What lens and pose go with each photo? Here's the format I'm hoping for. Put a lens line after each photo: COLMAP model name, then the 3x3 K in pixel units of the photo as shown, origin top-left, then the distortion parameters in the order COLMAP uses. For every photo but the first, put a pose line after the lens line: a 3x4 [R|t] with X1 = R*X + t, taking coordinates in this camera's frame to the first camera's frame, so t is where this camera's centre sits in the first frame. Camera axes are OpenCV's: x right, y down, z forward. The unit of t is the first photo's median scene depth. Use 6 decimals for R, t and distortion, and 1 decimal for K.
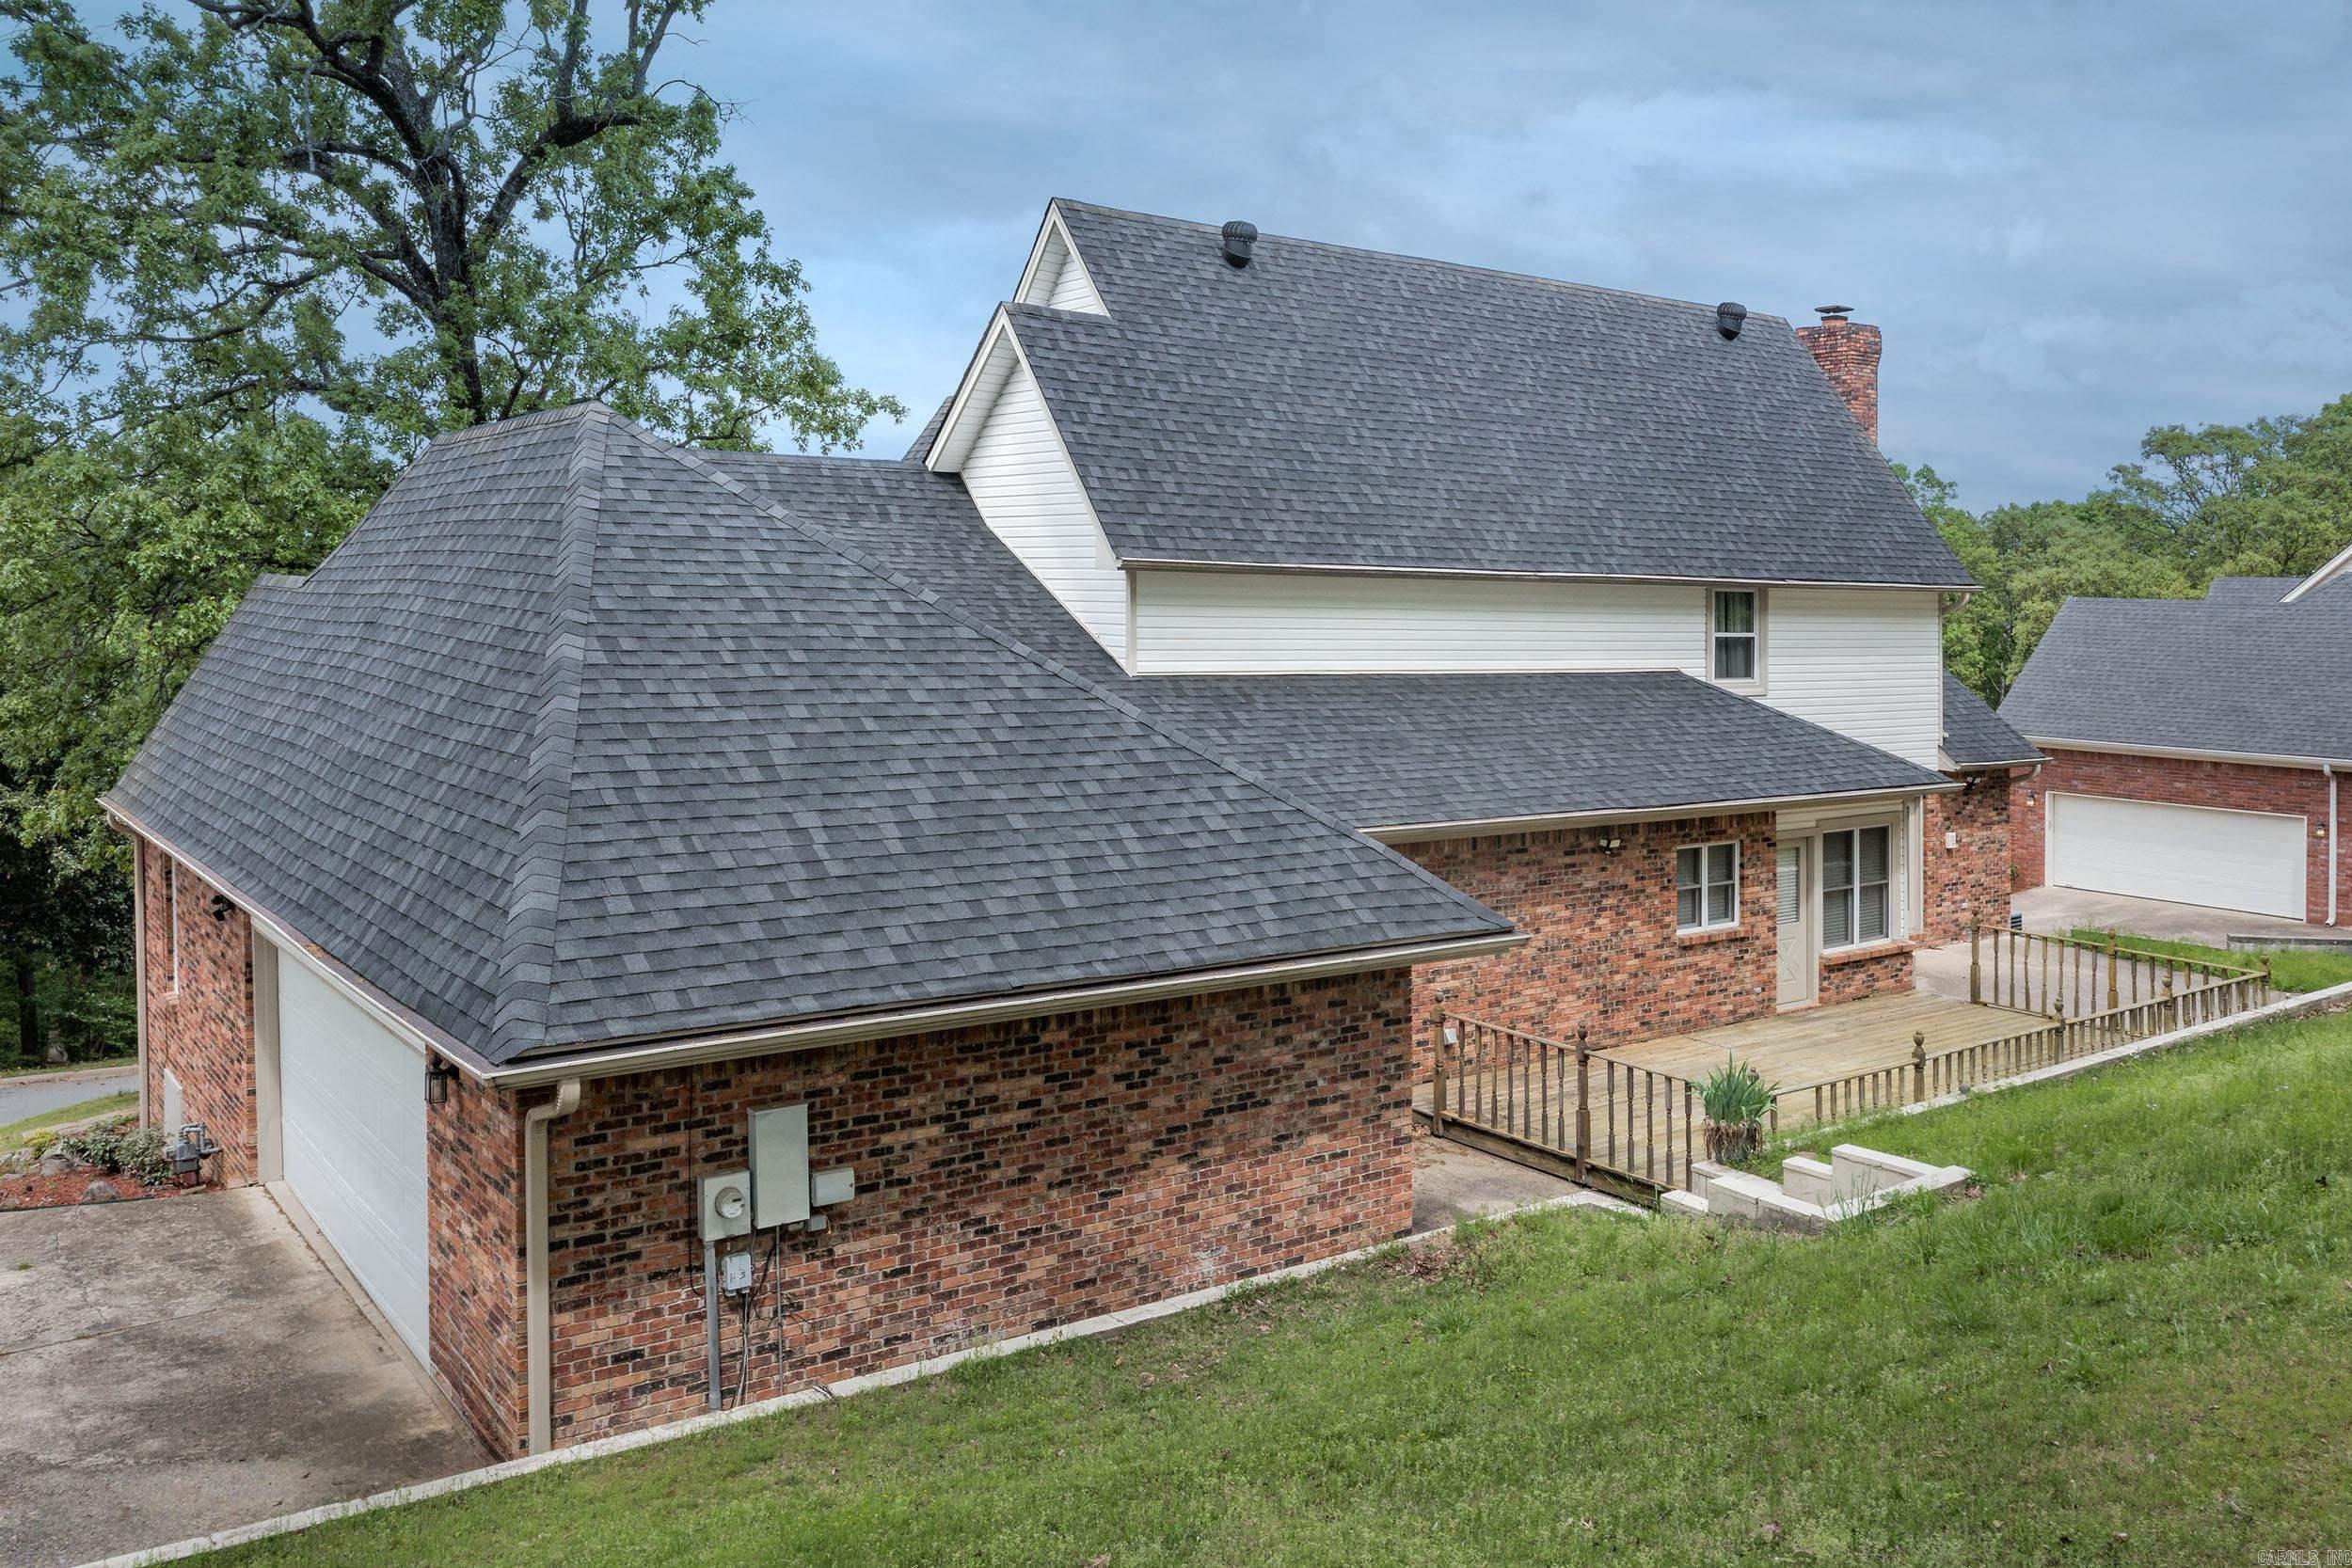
lens RADIAL K [[1850.1, 0, 1126.7], [0, 1850.1, 593.8], [0, 0, 1]] dist [-0.010565, -0.009424]
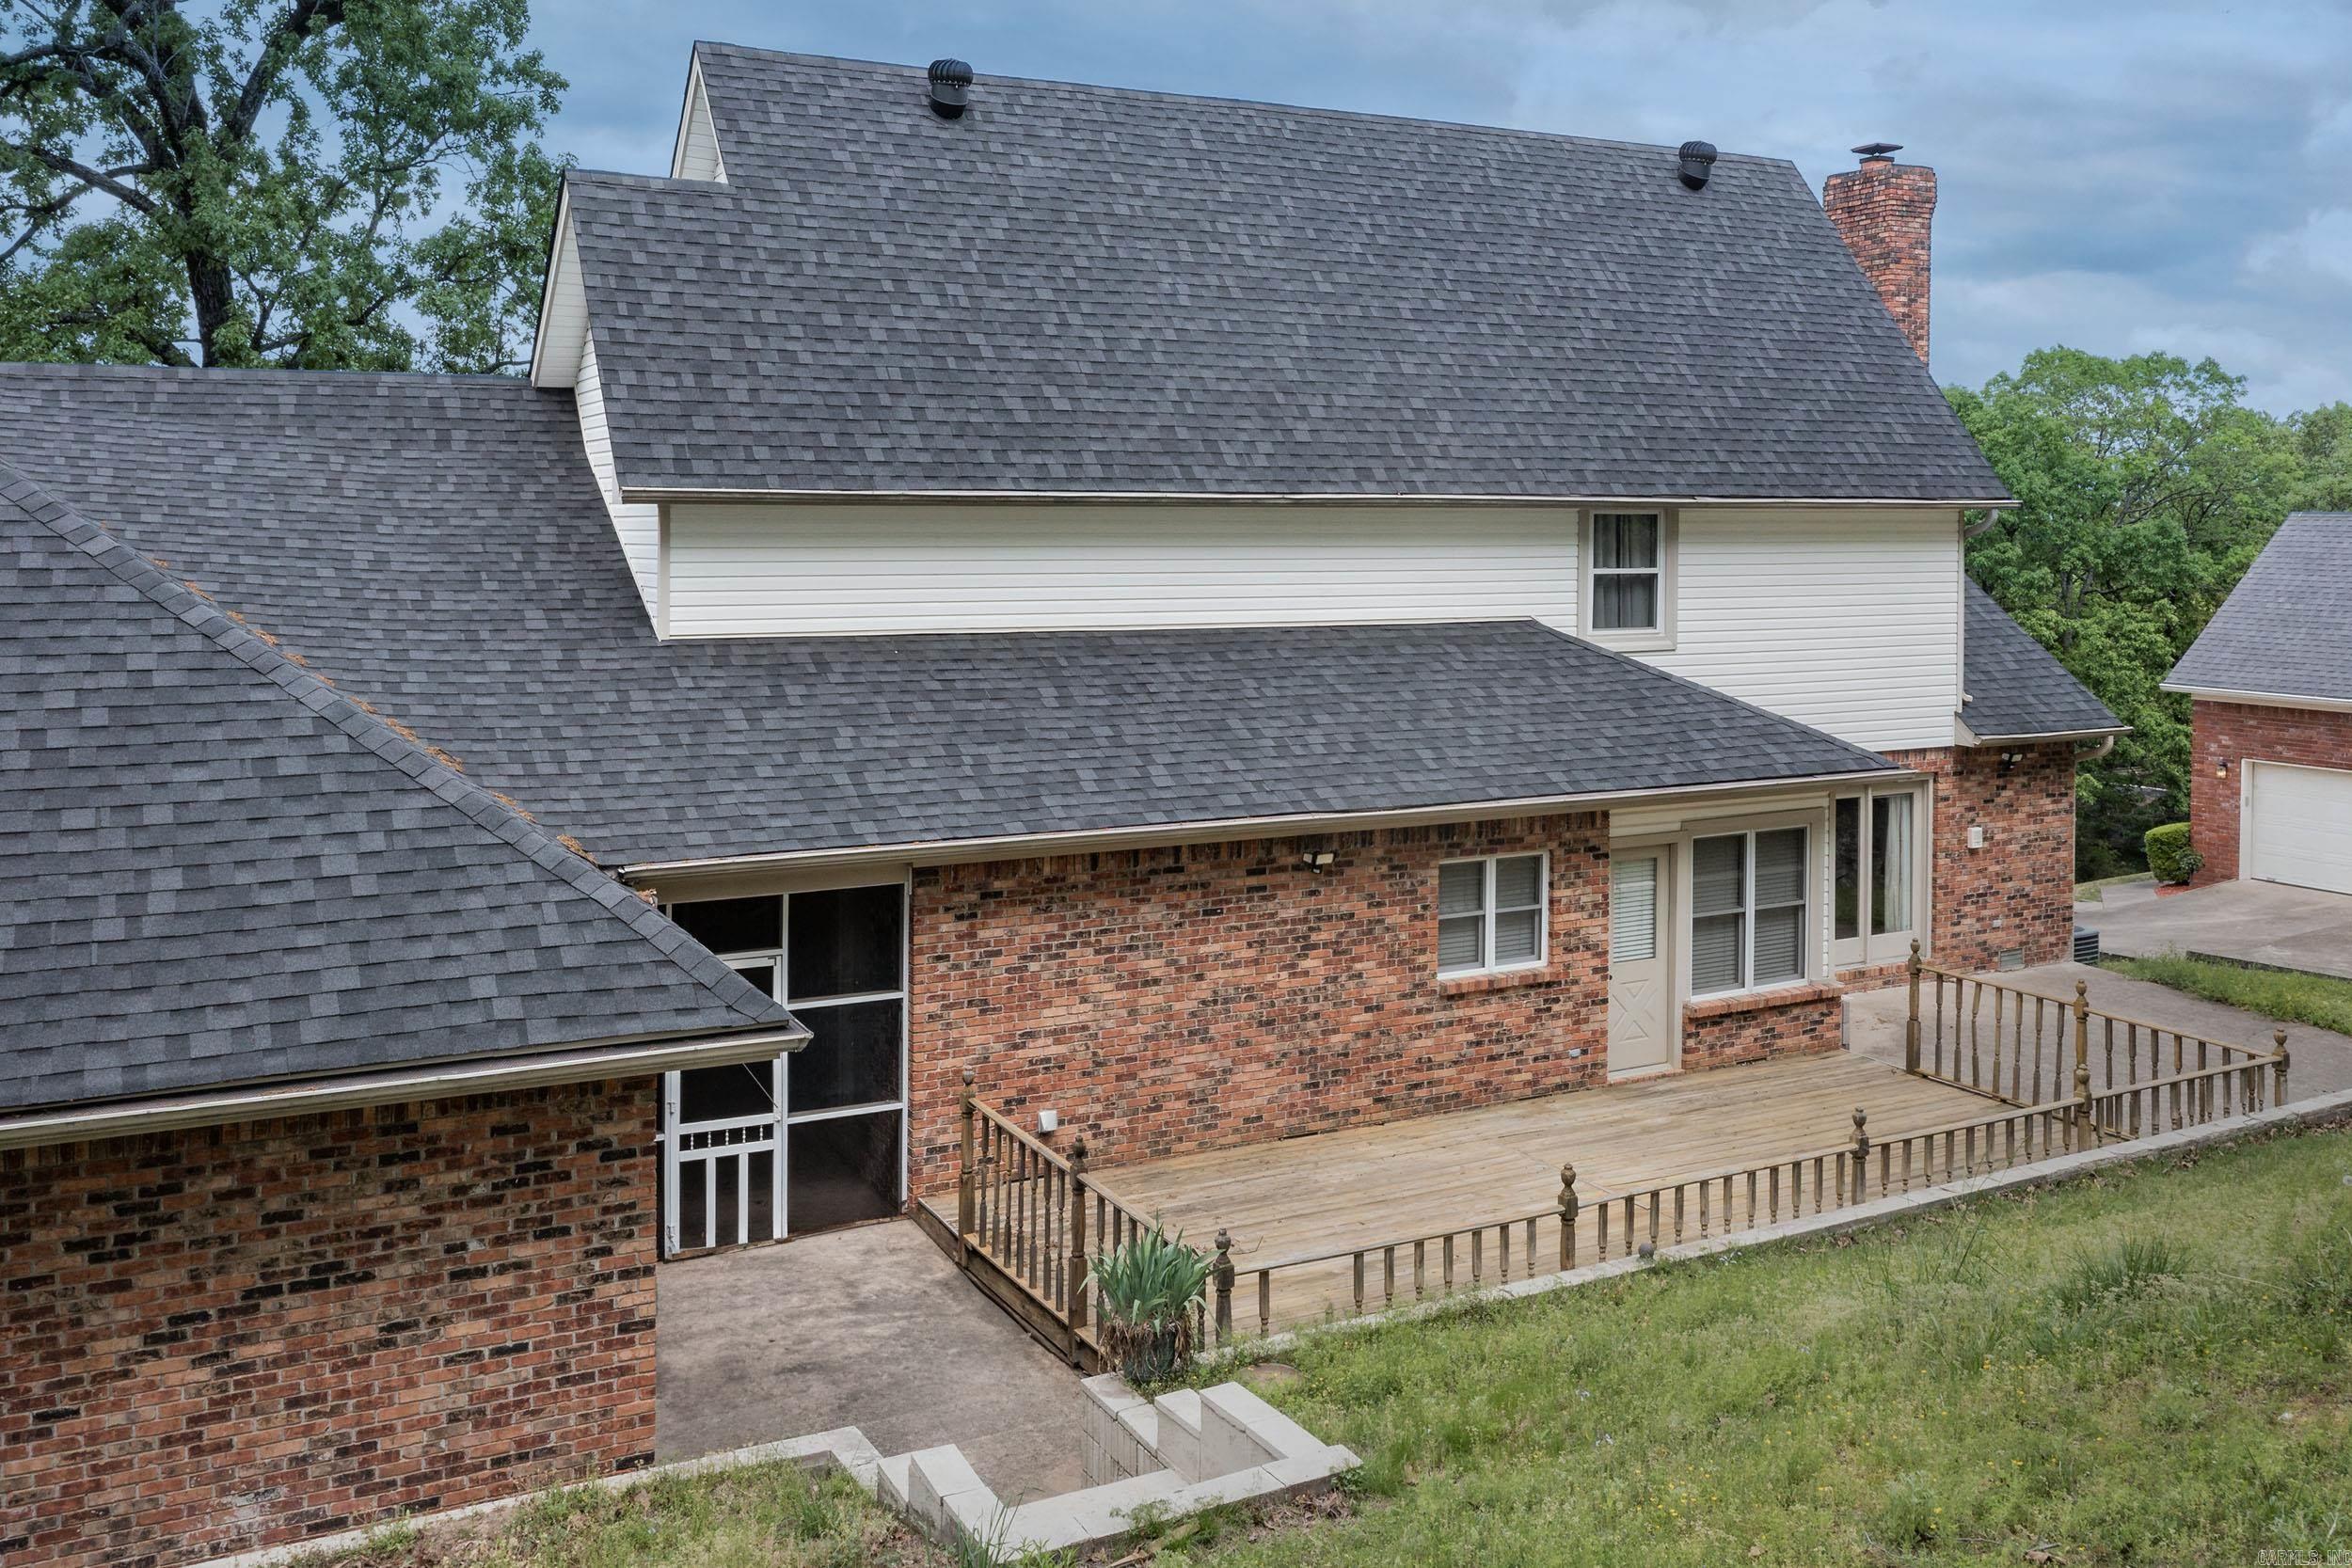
lens RADIAL K [[1907.8, 0, 1111.3], [0, 1907.8, 578.6], [0, 0, 1]] dist [-0.017247, 0.005778]
pose [[0.985541, -0.015133, -0.168758, 0.301796], [0.019331, 0.999542, 0.023263, 0.003530], [0.168329, -0.026188, 0.985383, 0.230542]]
